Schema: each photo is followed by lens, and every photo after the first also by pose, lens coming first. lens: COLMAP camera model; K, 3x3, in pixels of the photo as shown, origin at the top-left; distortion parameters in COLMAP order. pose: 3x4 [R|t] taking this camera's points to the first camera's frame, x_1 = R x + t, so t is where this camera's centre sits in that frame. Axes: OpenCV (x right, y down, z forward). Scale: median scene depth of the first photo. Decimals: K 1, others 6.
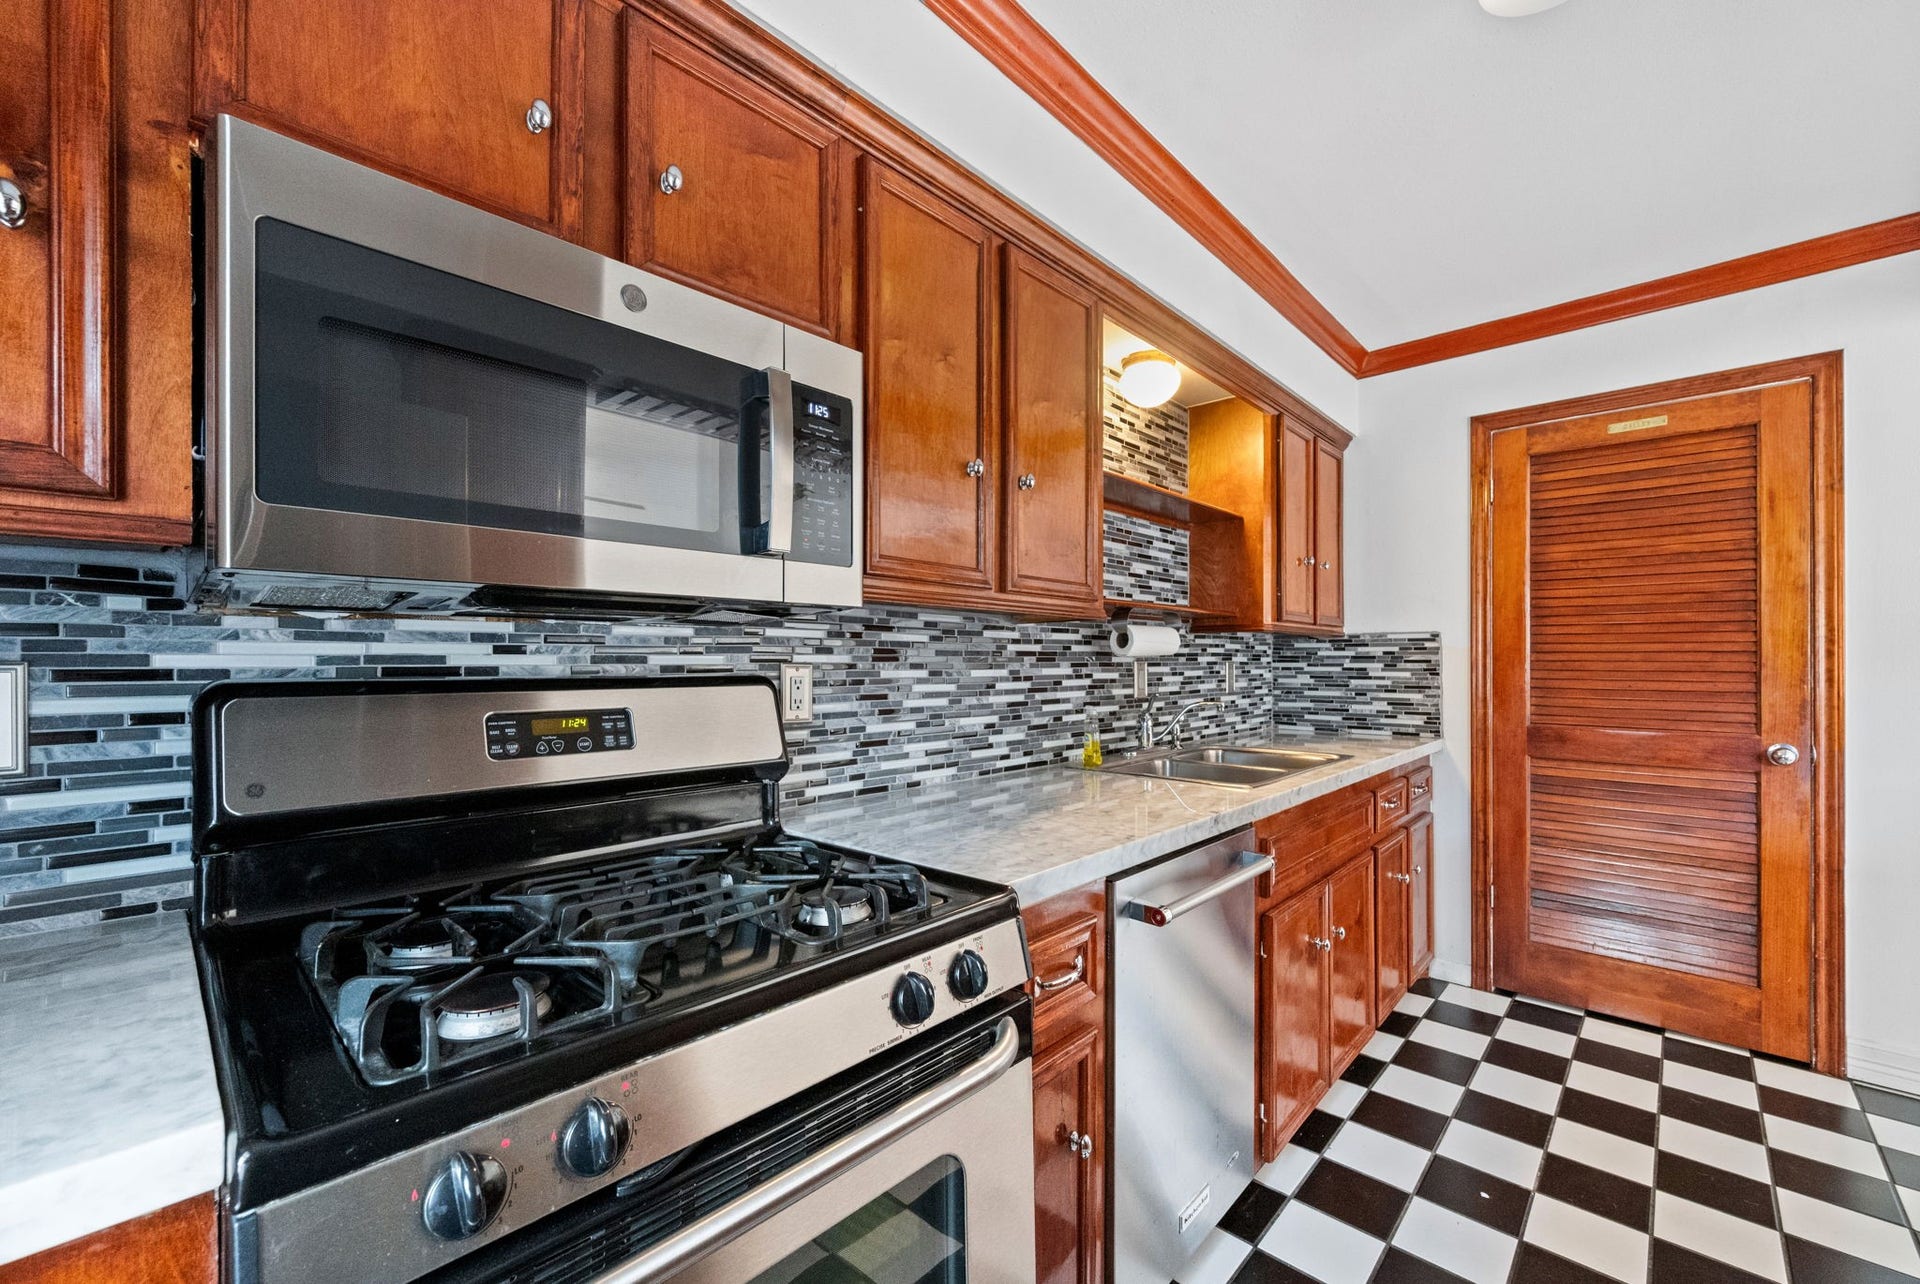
lens RADIAL K [[818.5, 0, 952.1], [0, 818.5, 649.3], [0, 0, 1]] dist [-0.000440, -0.000130]
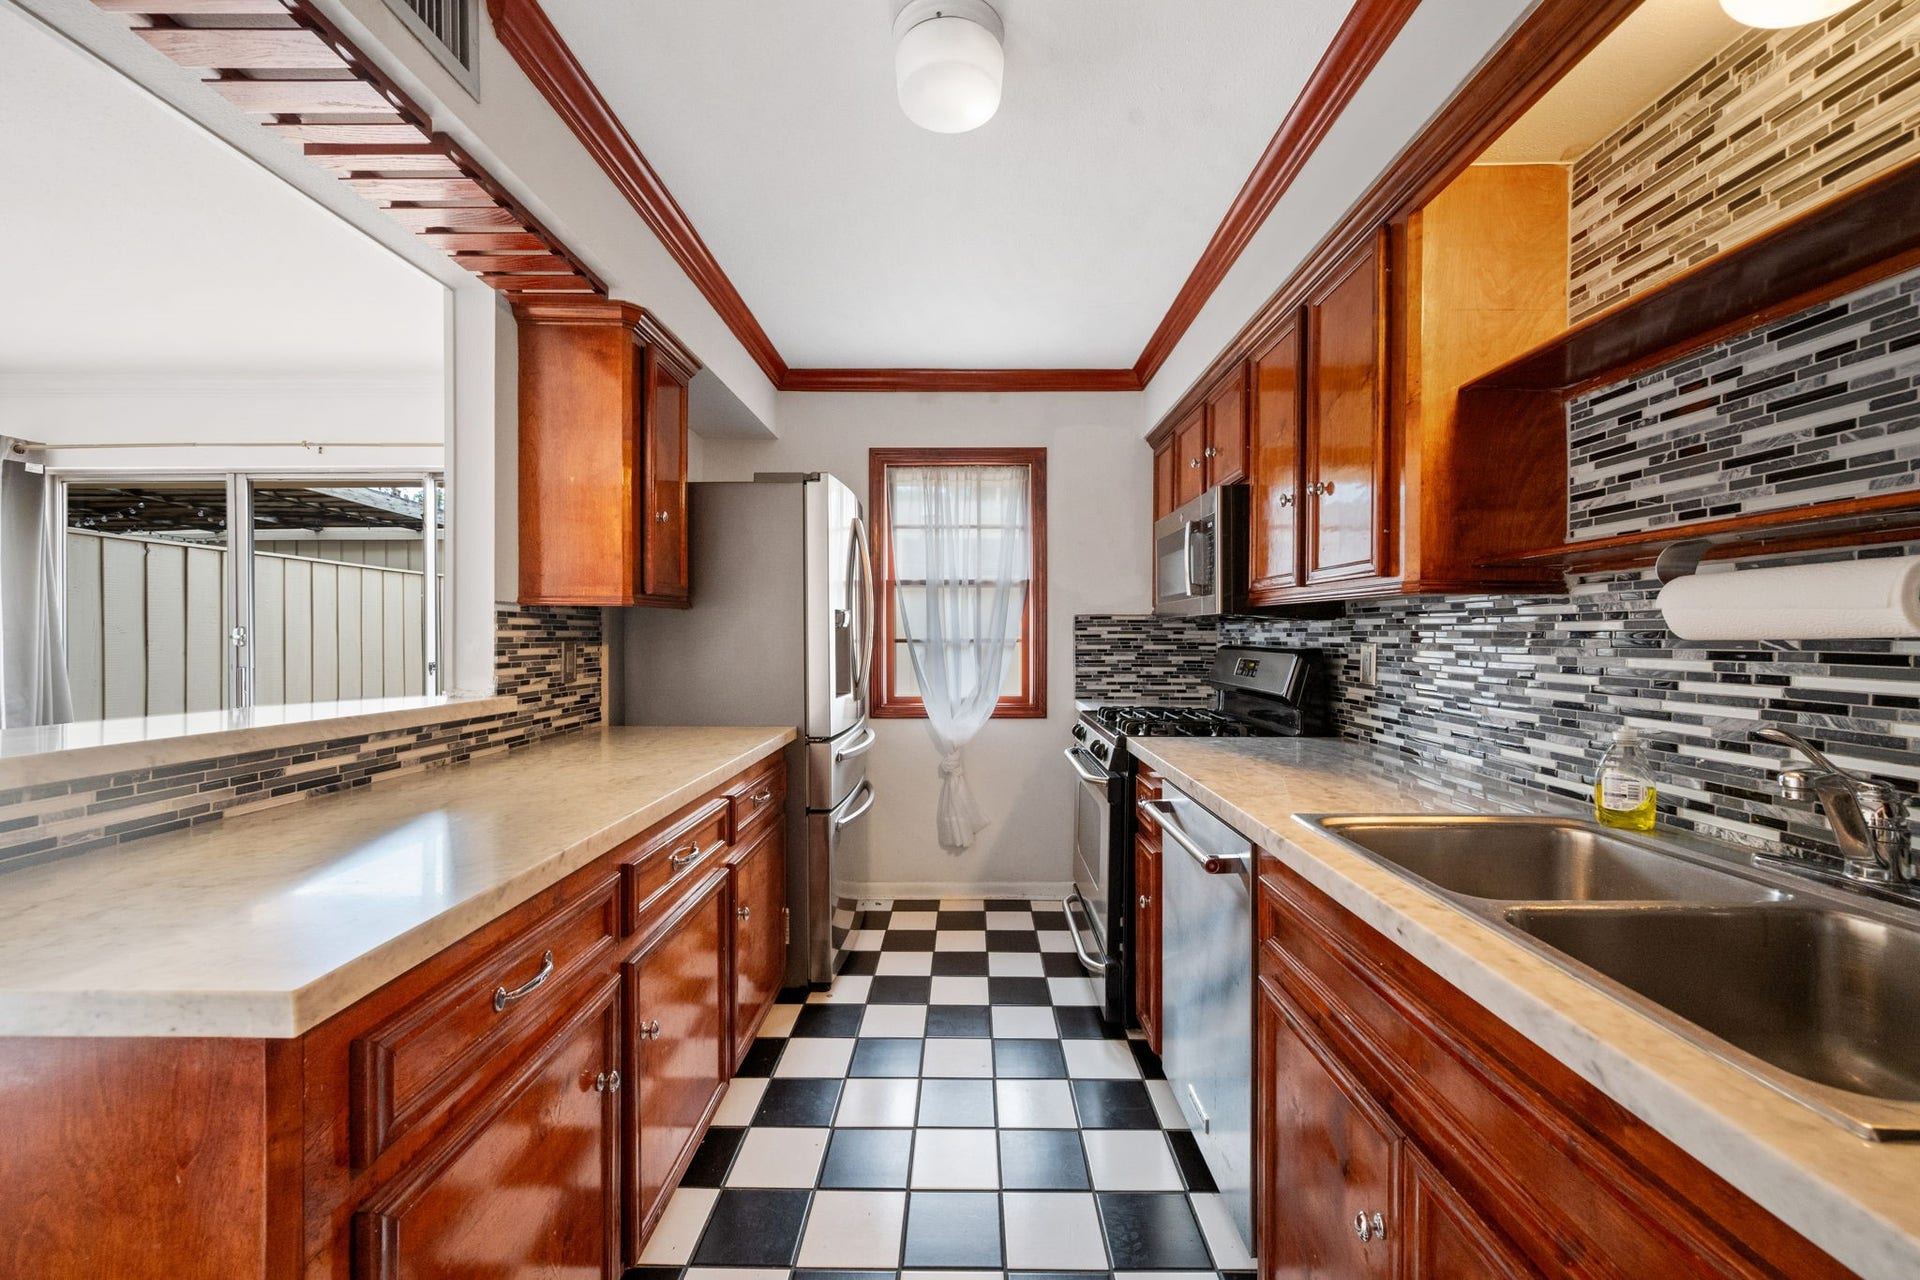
lens RADIAL K [[743.1, 0, 965.0], [0, 743.1, 640.3], [0, 0, 1]] dist [-0.001898, -0.000315]
pose [[-0.747356, -0.001591, -0.664421, 0.926560], [-0.001188, 0.999999, -0.001059, 0.011680], [0.664422, -0.000002, -0.747357, 1.158559]]
